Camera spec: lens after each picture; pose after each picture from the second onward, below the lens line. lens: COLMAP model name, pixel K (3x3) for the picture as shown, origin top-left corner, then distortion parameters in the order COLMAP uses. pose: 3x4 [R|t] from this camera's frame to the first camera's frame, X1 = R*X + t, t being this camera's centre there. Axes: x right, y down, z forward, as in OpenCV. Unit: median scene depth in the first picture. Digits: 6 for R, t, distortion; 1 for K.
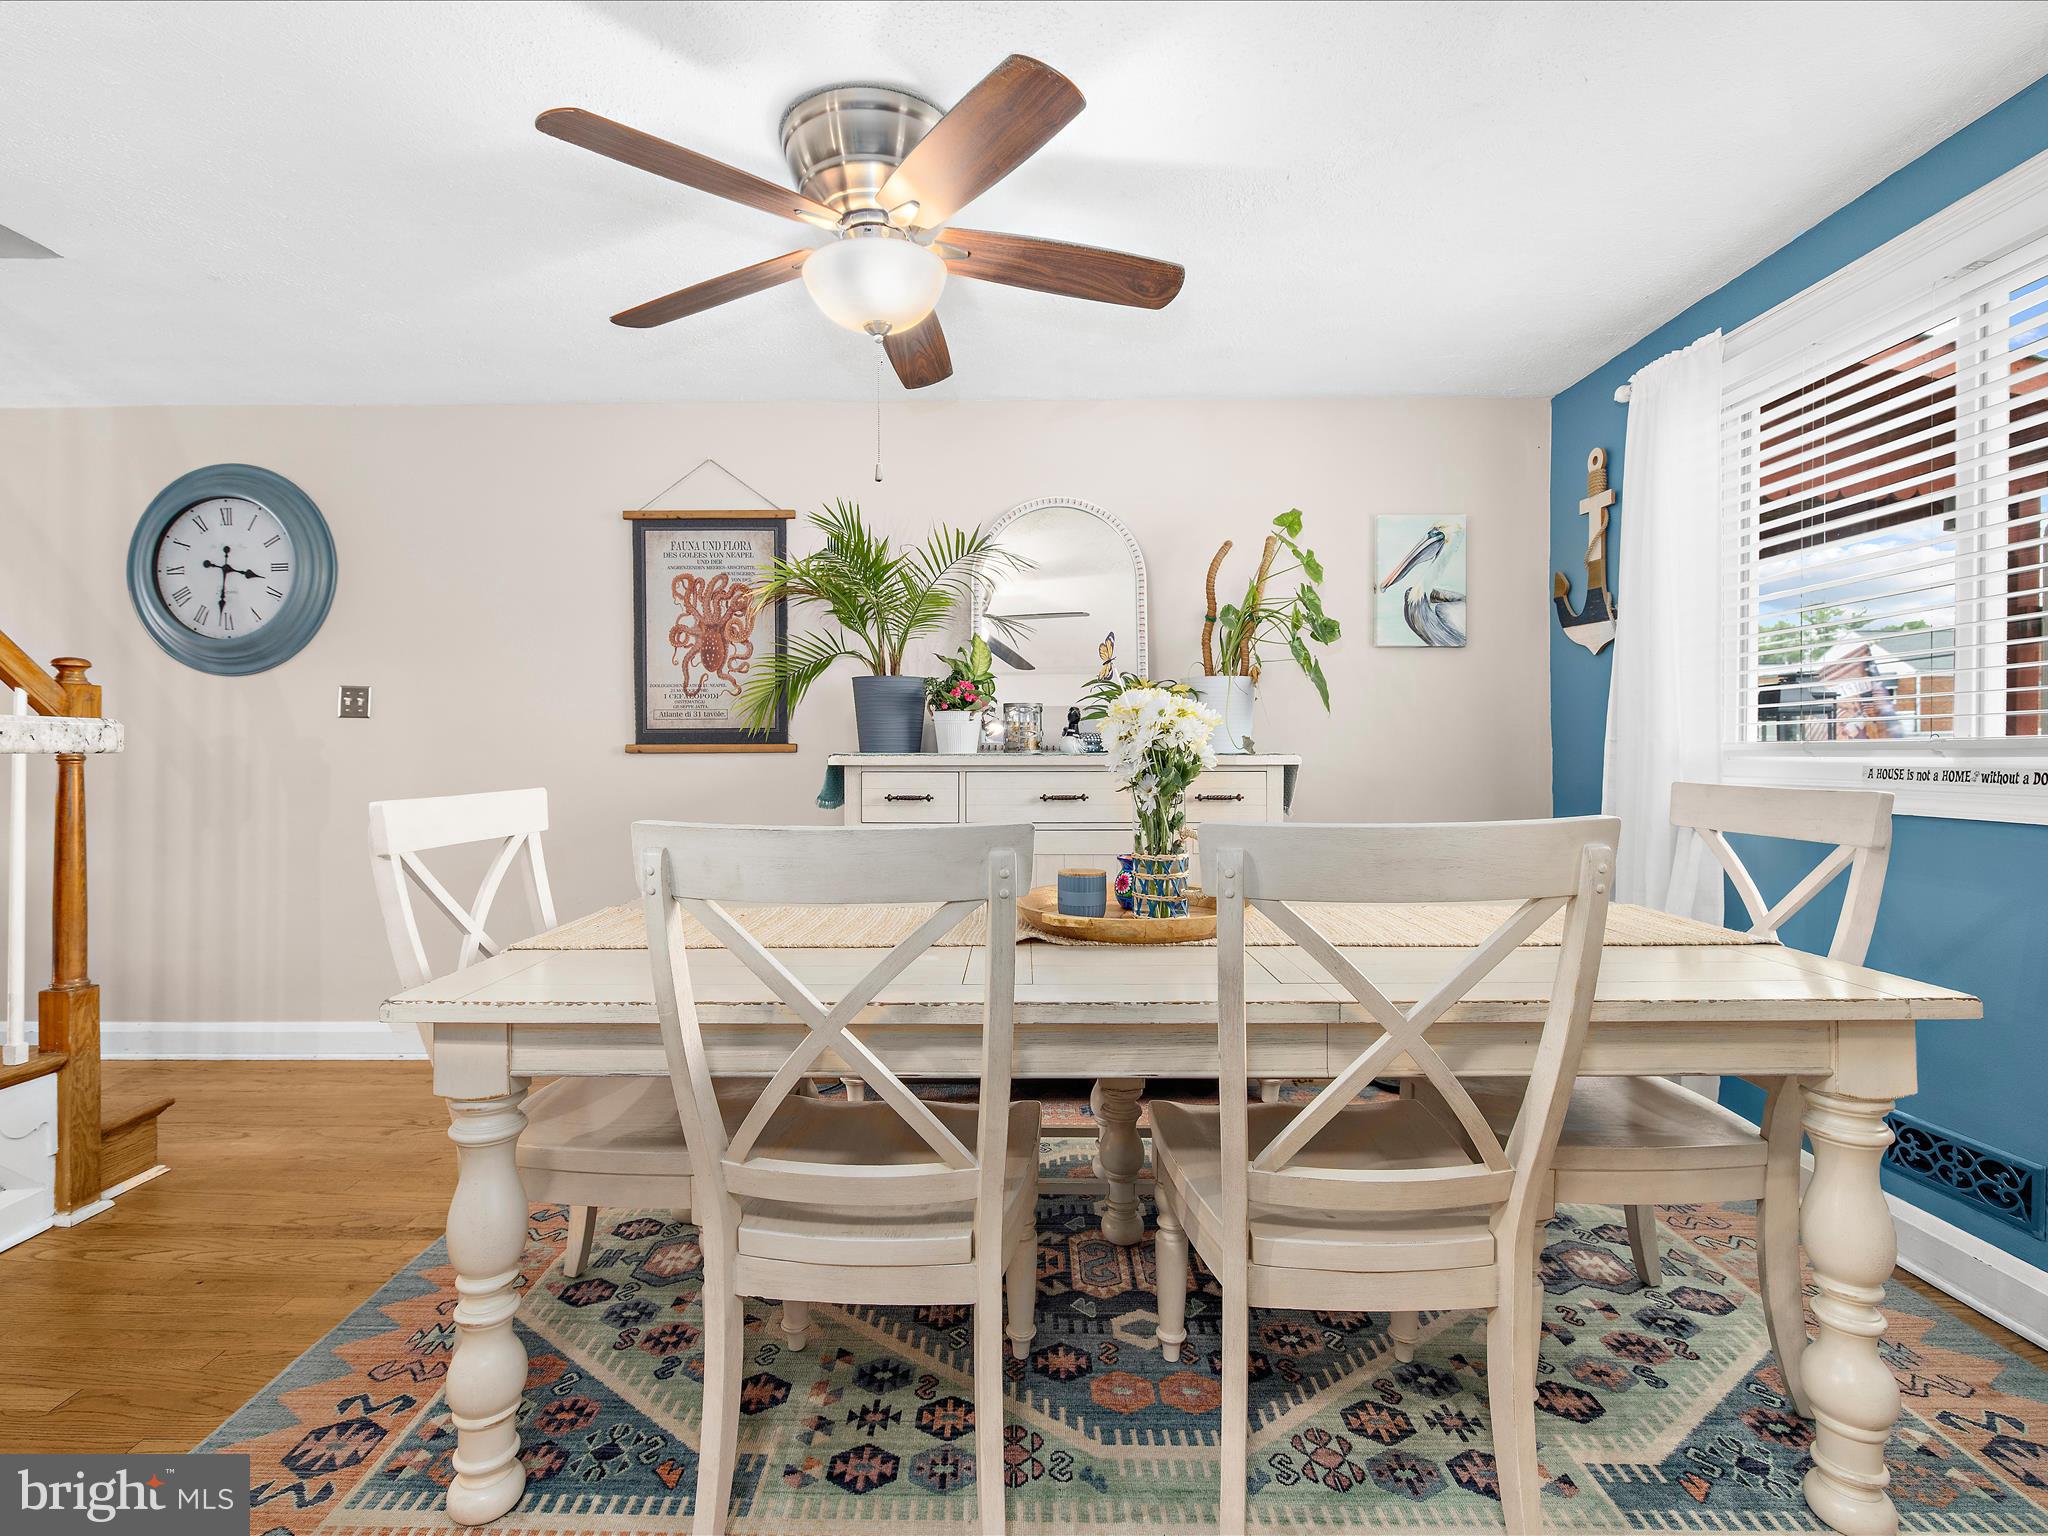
lens RADIAL K [[979.0, 0, 1007.9], [0, 979.0, 750.6], [0, 0, 1]] dist [-0.000024, 0.000556]
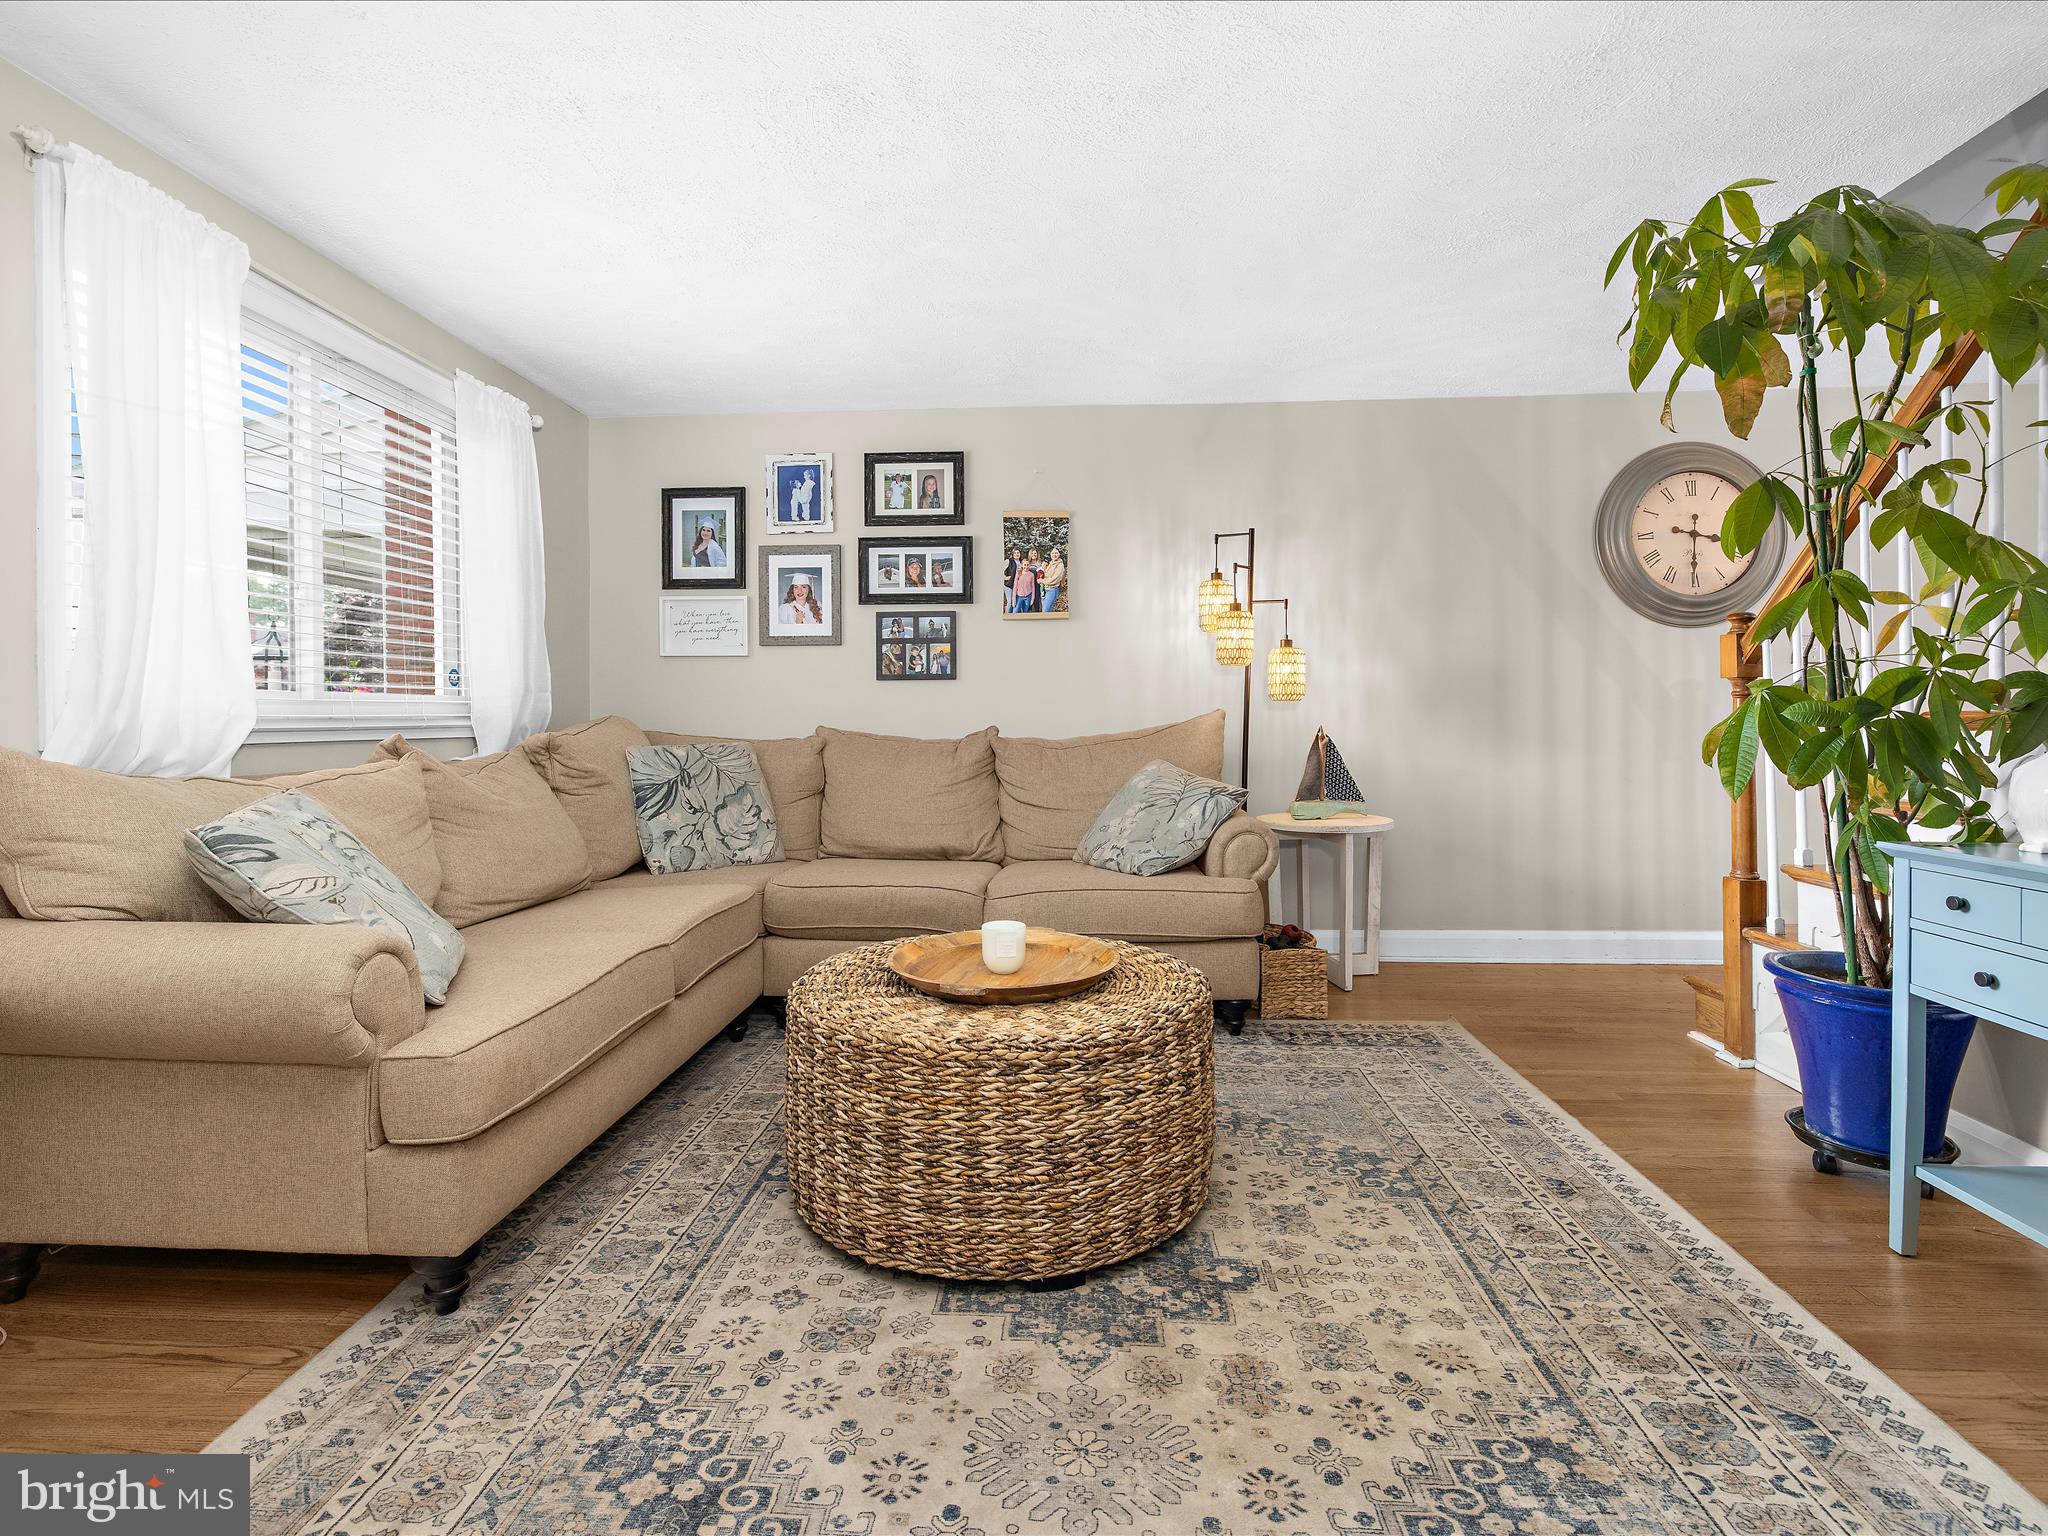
lens RADIAL K [[1009.6, 0, 1024.9], [0, 1009.6, 708.8], [0, 0, 1]] dist [0.000894, -0.000637]
pose [[0.998709, -0.002891, -0.050714, -1.517423], [0.002335, 0.999937, -0.011020, 0.029691], [0.050743, 0.010887, 0.998652, -0.214538]]
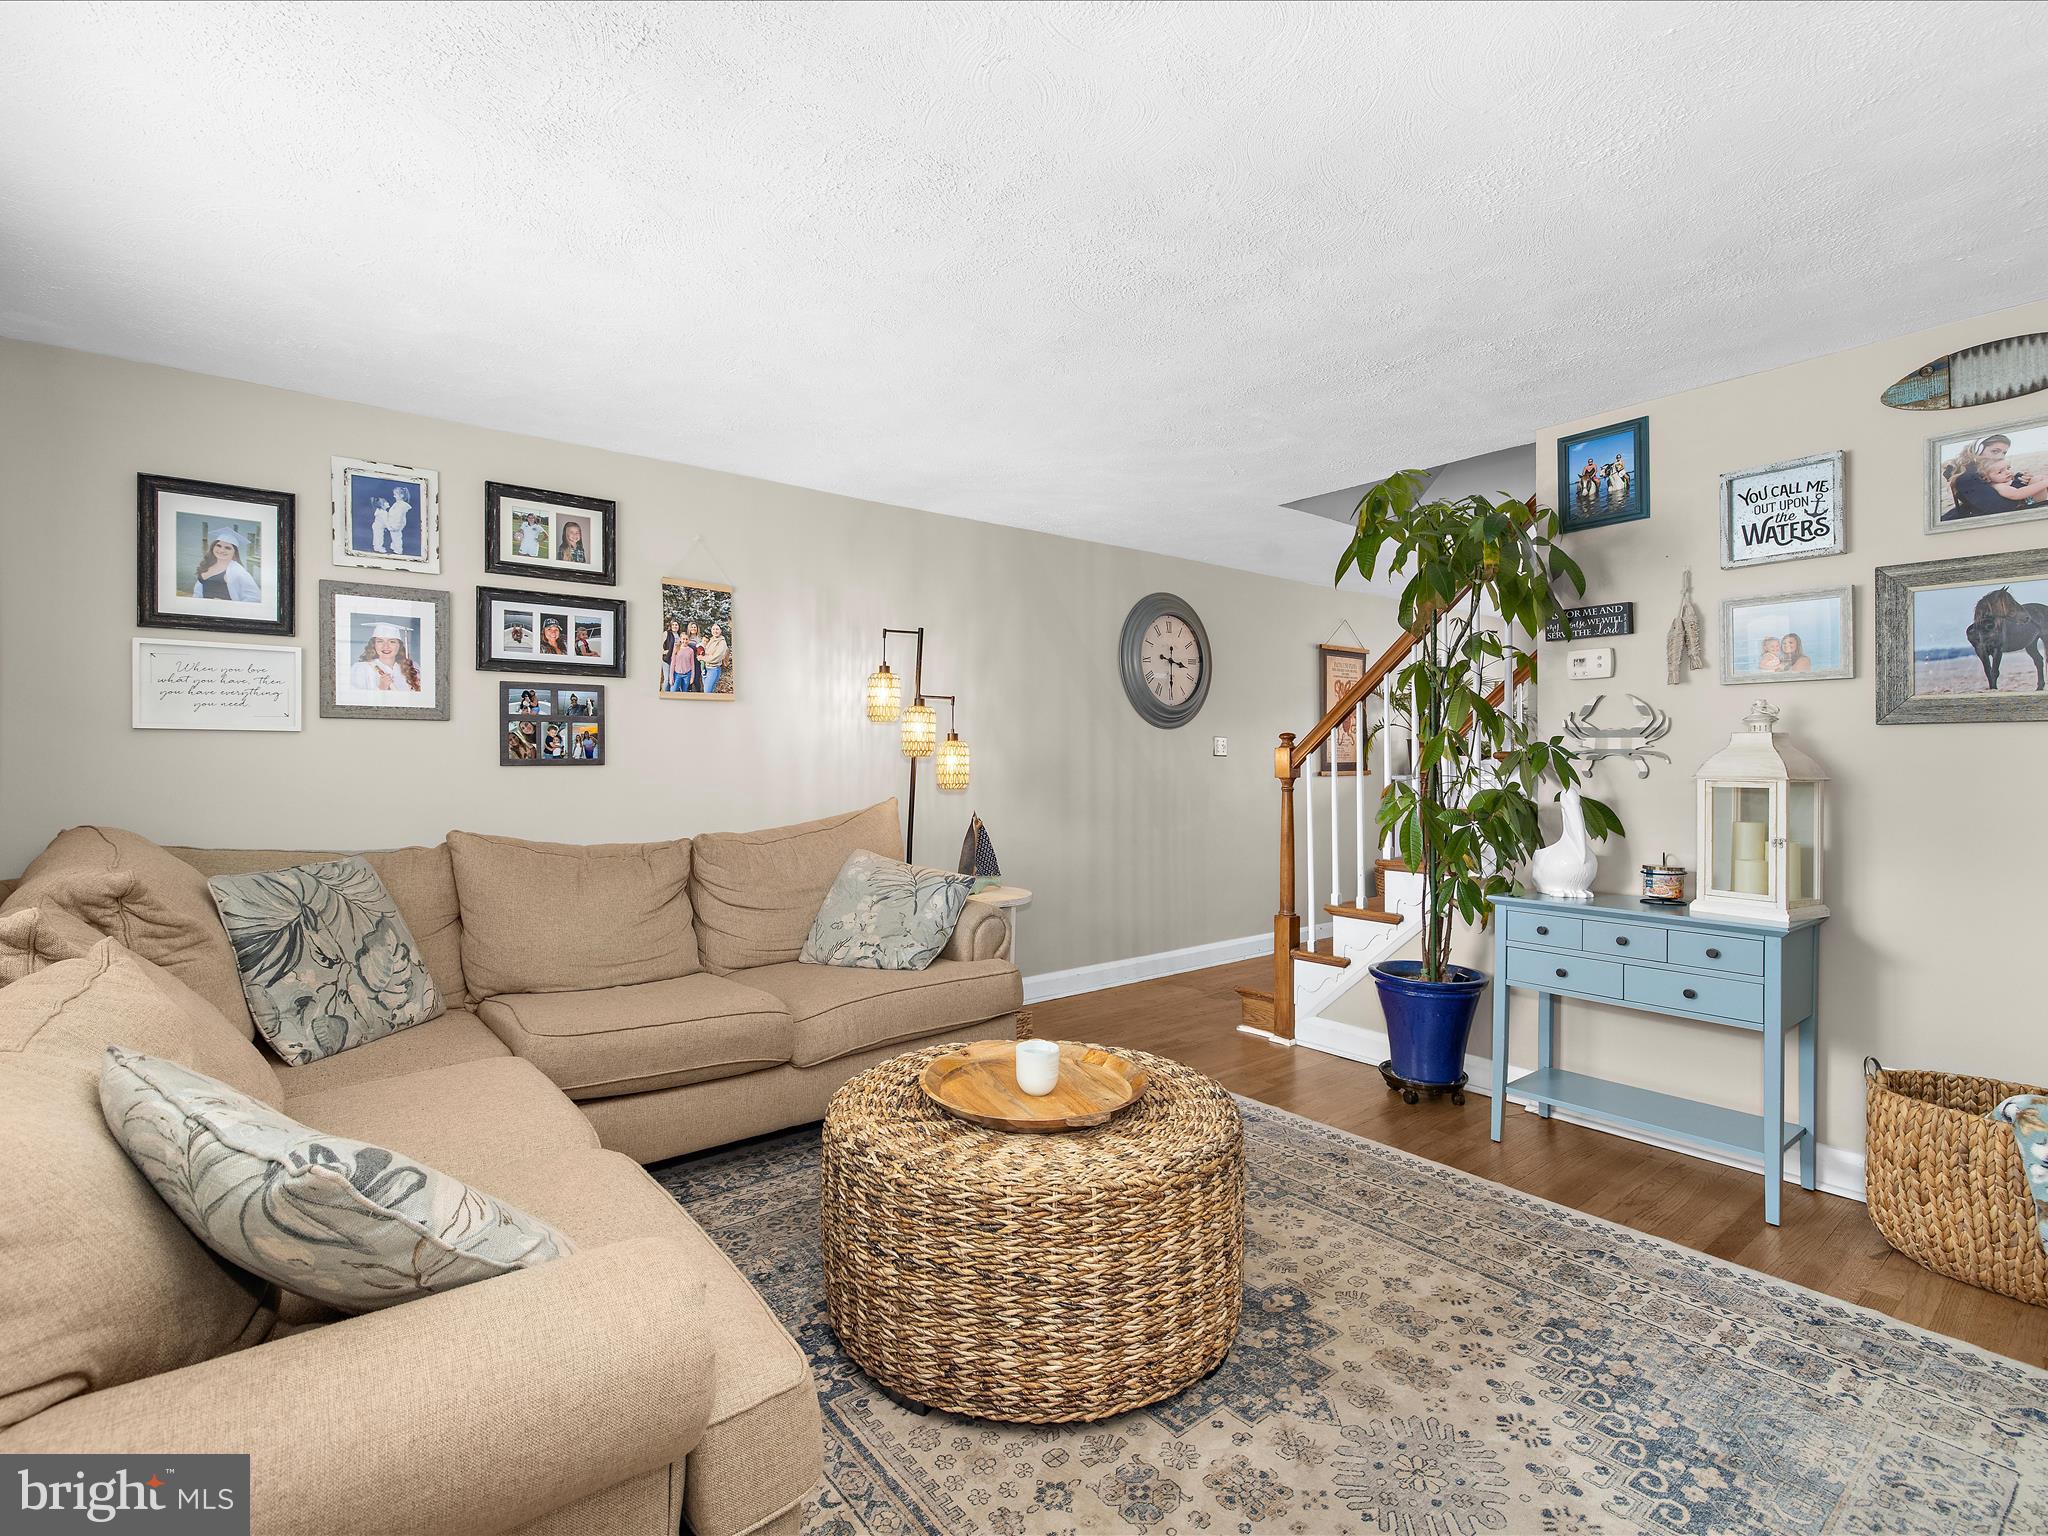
lens RADIAL K [[979.0, 0, 1007.9], [0, 979.0, 750.6], [0, 0, 1]] dist [-0.000024, 0.000556]
pose [[0.776671, 0.007495, 0.629862, -1.983025], [-0.000362, 0.999934, -0.011453, -0.024041], [-0.629906, 0.008667, 0.776623, -0.050387]]
